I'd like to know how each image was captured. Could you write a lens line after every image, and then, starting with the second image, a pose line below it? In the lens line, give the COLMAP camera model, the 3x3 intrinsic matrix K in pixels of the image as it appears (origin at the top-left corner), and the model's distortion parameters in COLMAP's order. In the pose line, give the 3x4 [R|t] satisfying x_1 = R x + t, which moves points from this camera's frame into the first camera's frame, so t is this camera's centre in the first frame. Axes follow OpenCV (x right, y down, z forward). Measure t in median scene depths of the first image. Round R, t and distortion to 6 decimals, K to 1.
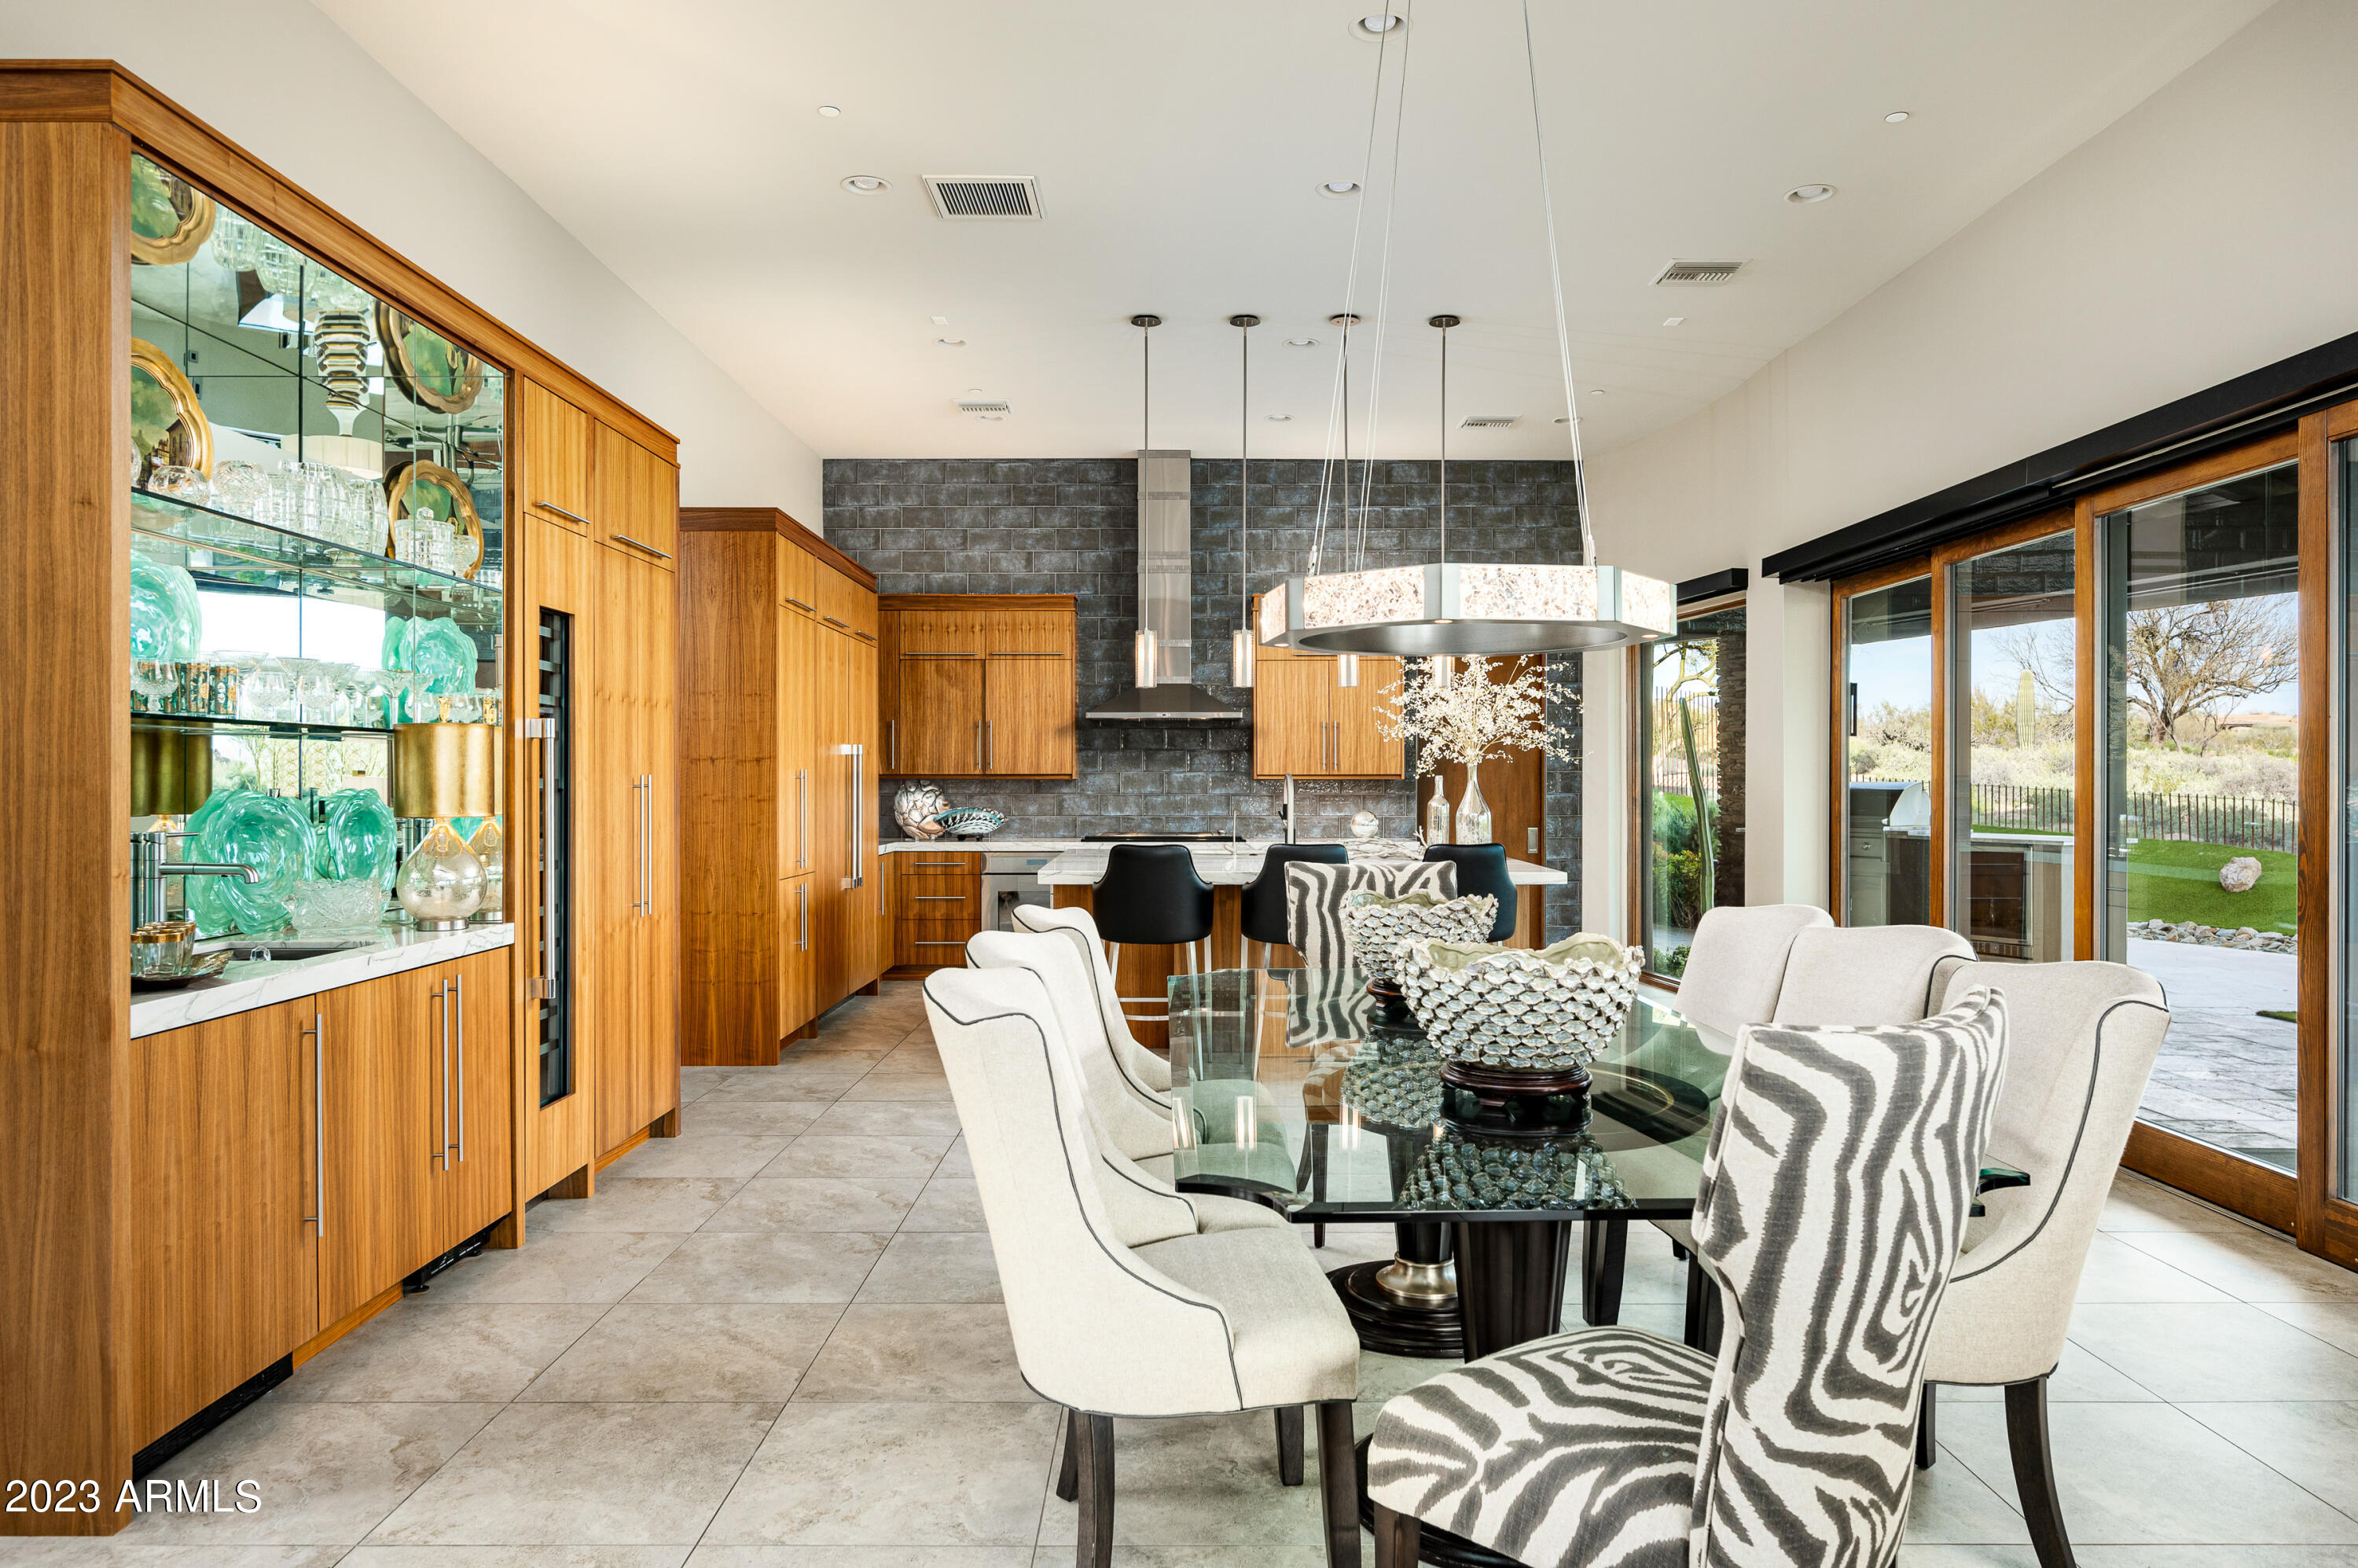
lens RADIAL K [[1473.2, 0, 1177.7], [0, 1473.2, 786.0], [0, 0, 1]] dist [0.007646, -0.000735]
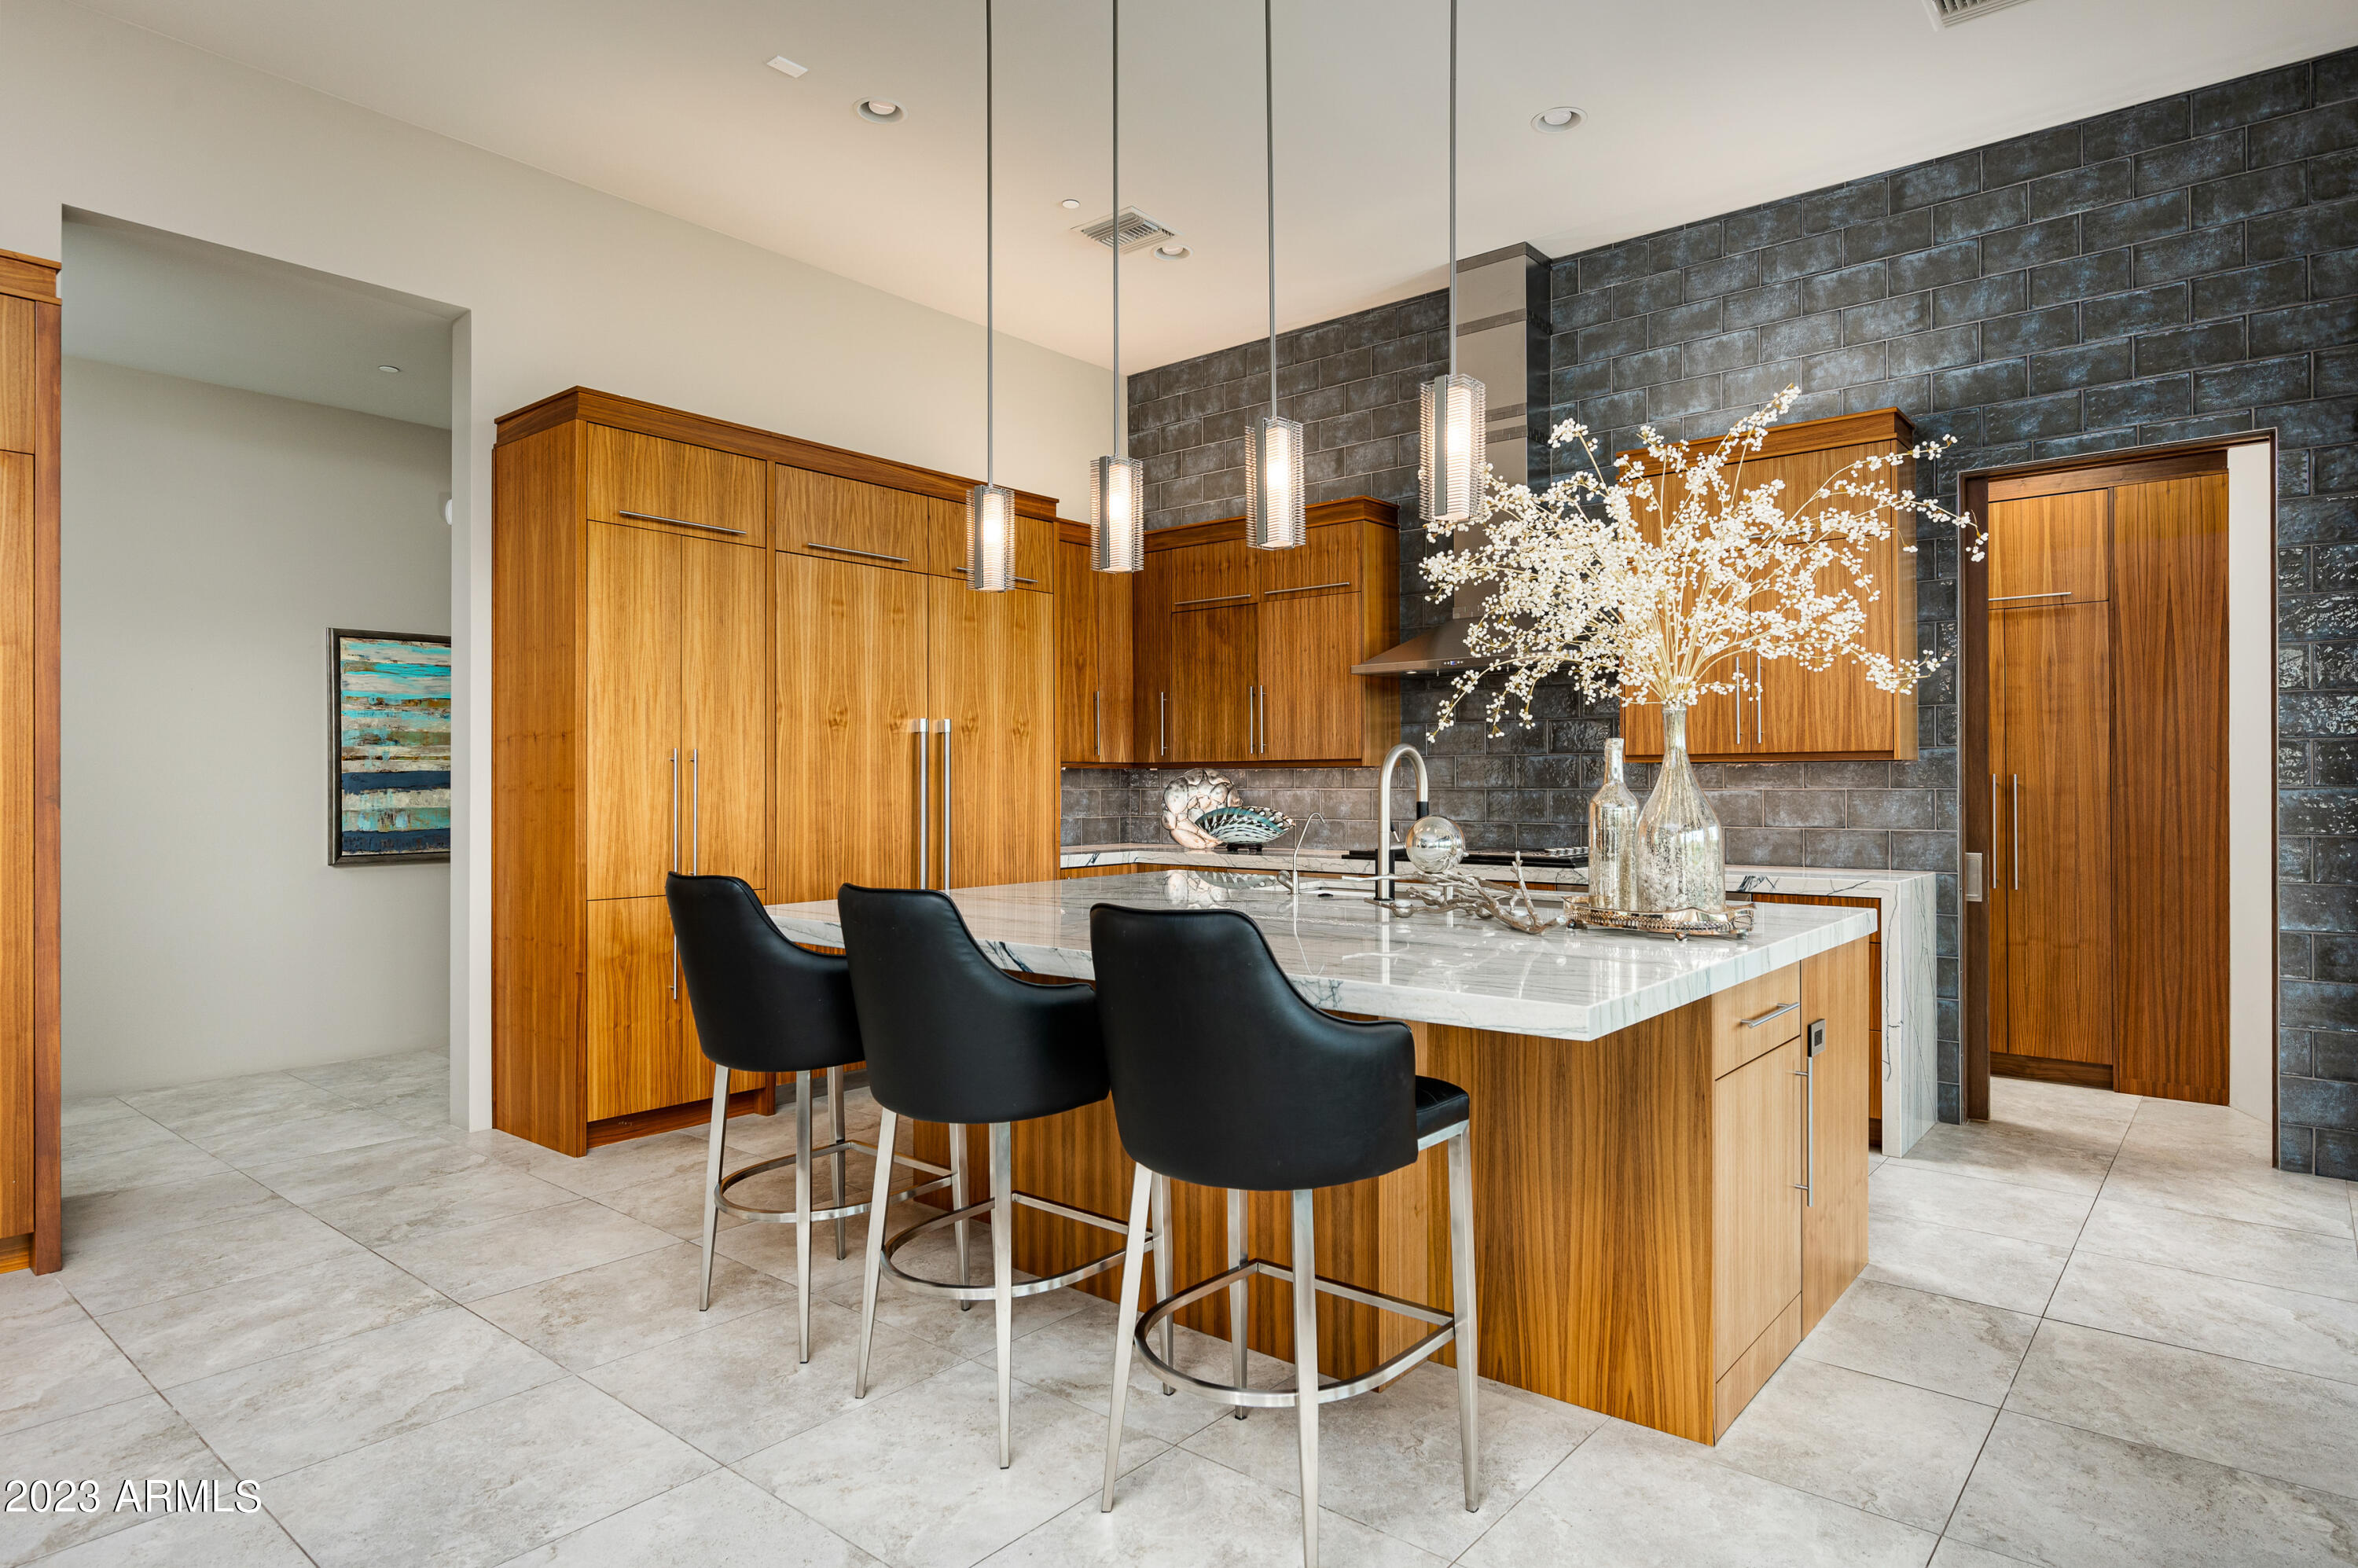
lens RADIAL K [[1333.8, 0, 1190.6], [0, 1333.8, 774.5], [0, 0, 1]] dist [0.004531, -0.001011]
pose [[0.767687, -0.006661, -0.640791, 0.259097], [-0.001426, 0.999926, -0.012102, 0.006701], [0.640824, 0.010204, 0.767620, 0.465690]]
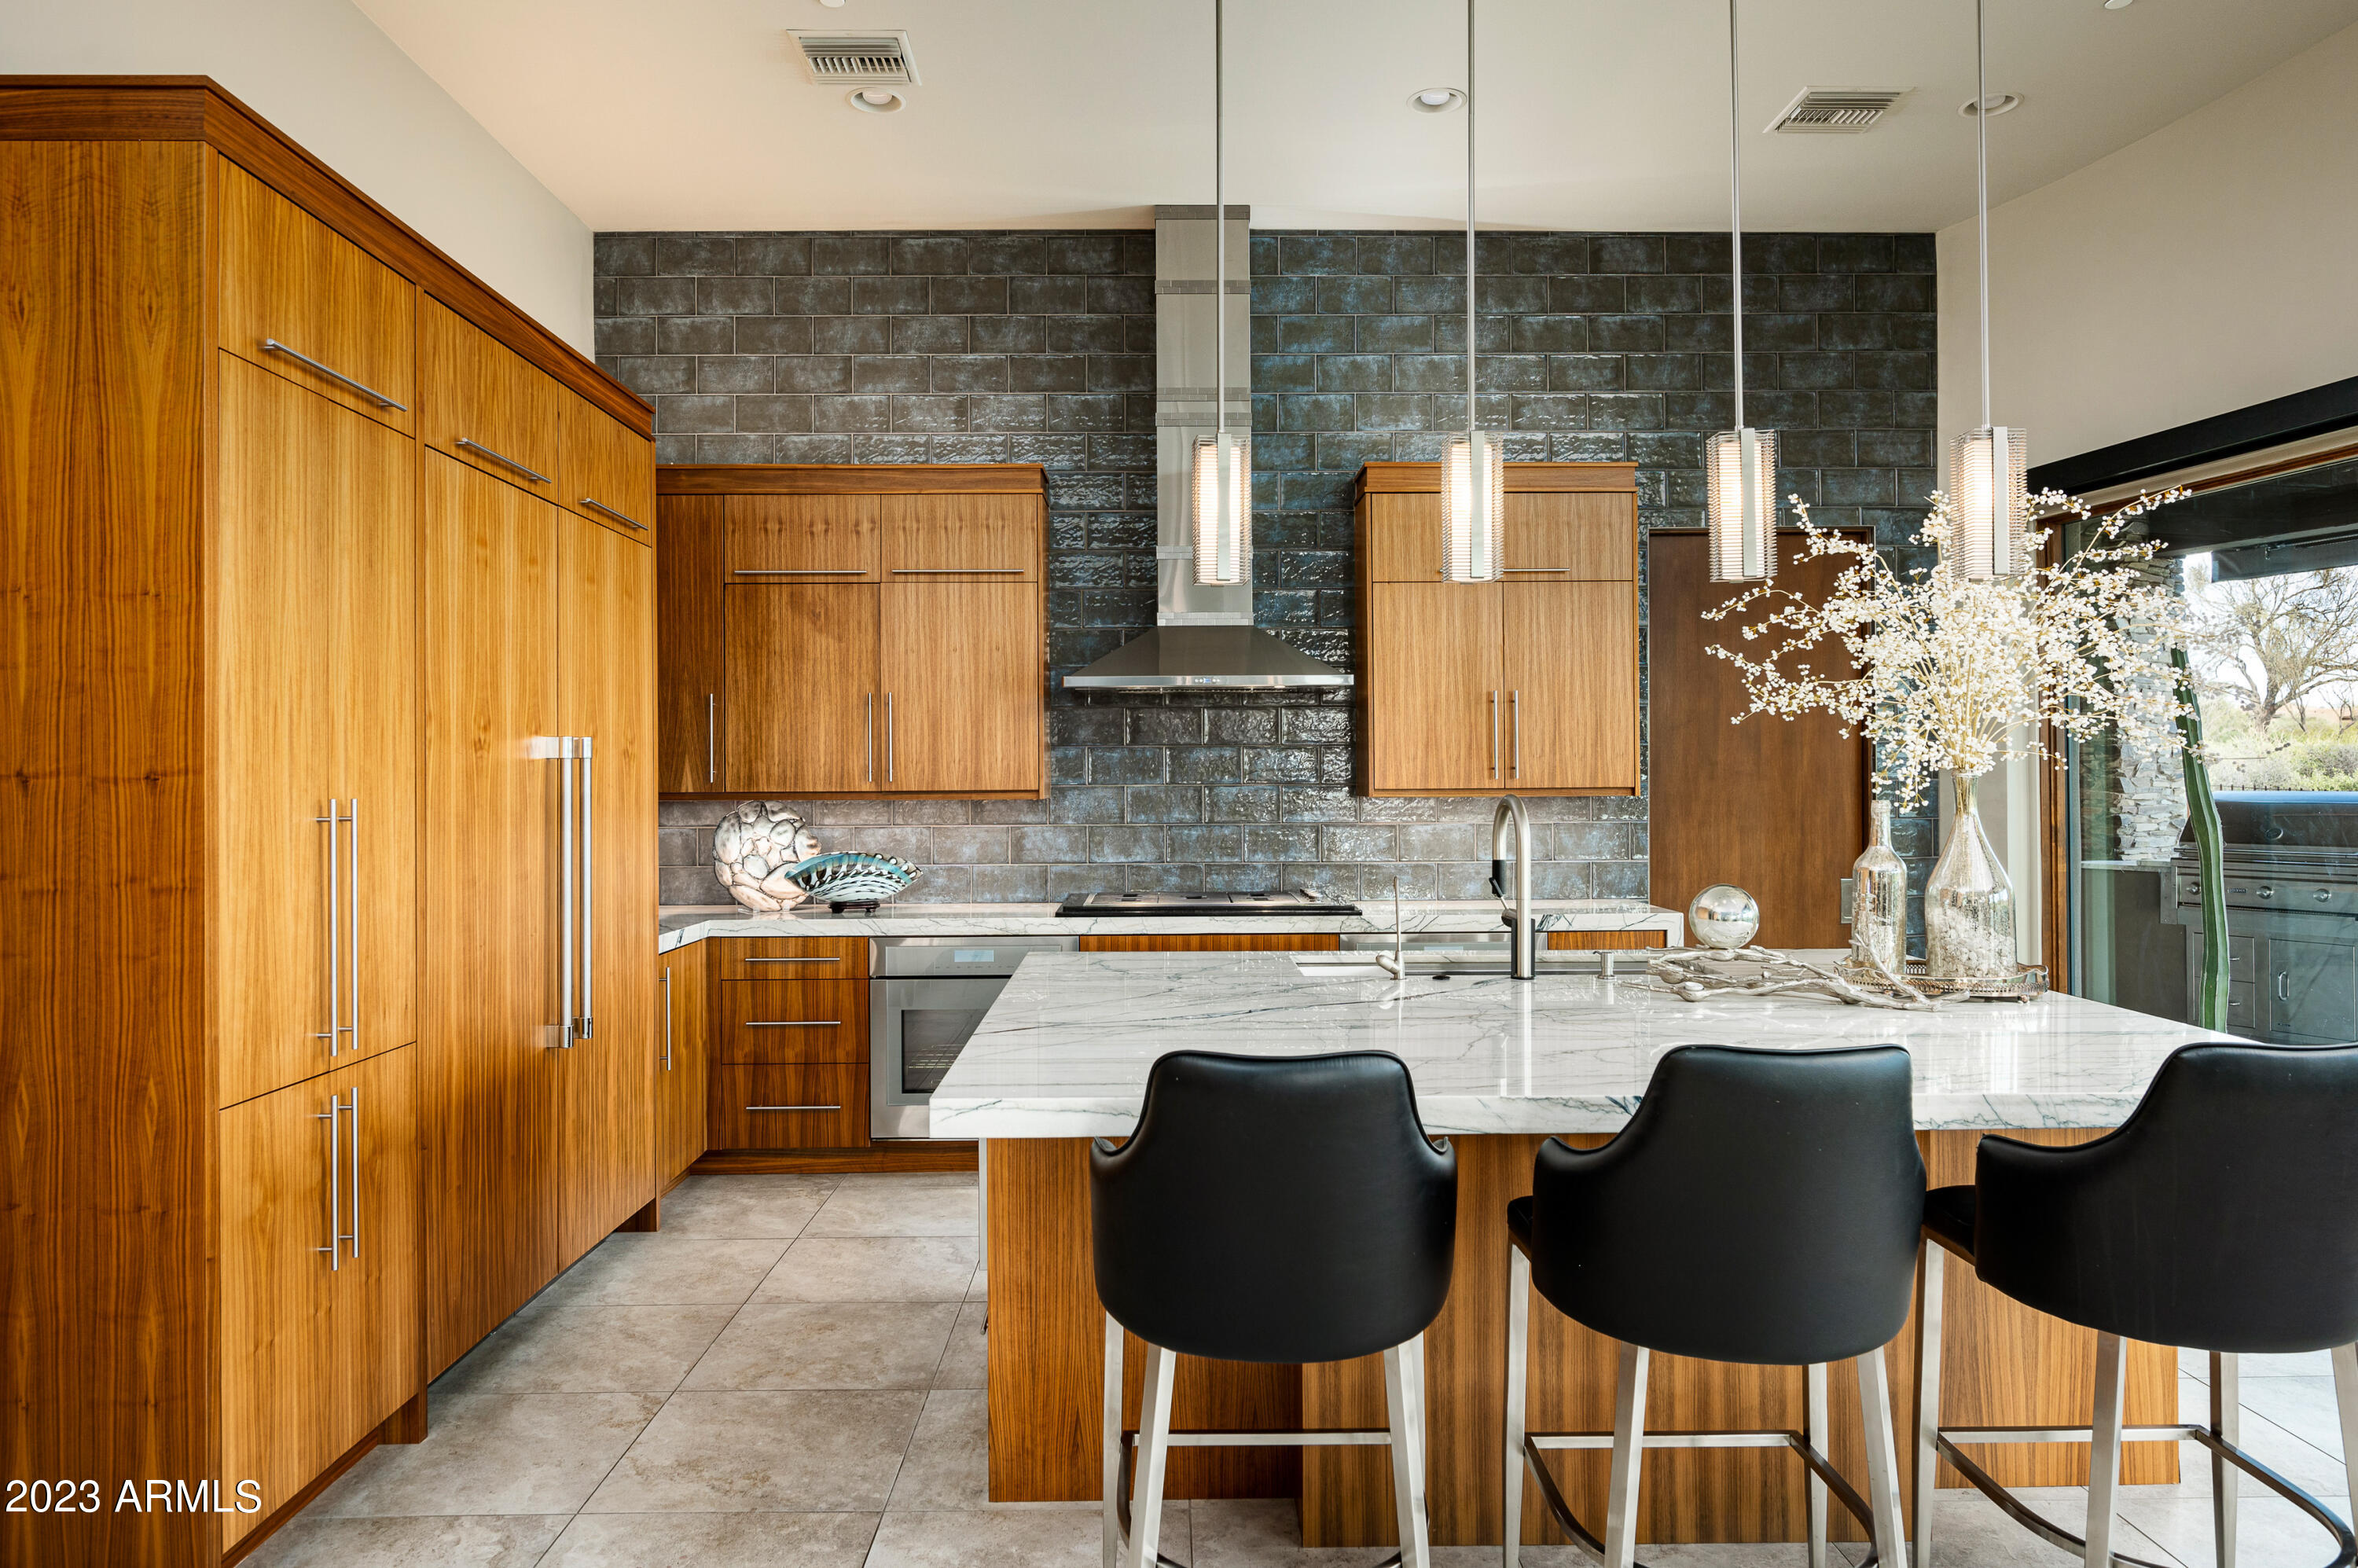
lens RADIAL K [[1525.1, 0, 1177.7], [0, 1525.1, 767.1], [0, 0, 1]] dist [-0.003444, 0.003174]
pose [[0.999882, -0.005479, 0.014362, -0.027431], [0.005640, 0.999922, -0.011181, -0.009818], [-0.014299, 0.011260, 0.999834, 0.422193]]
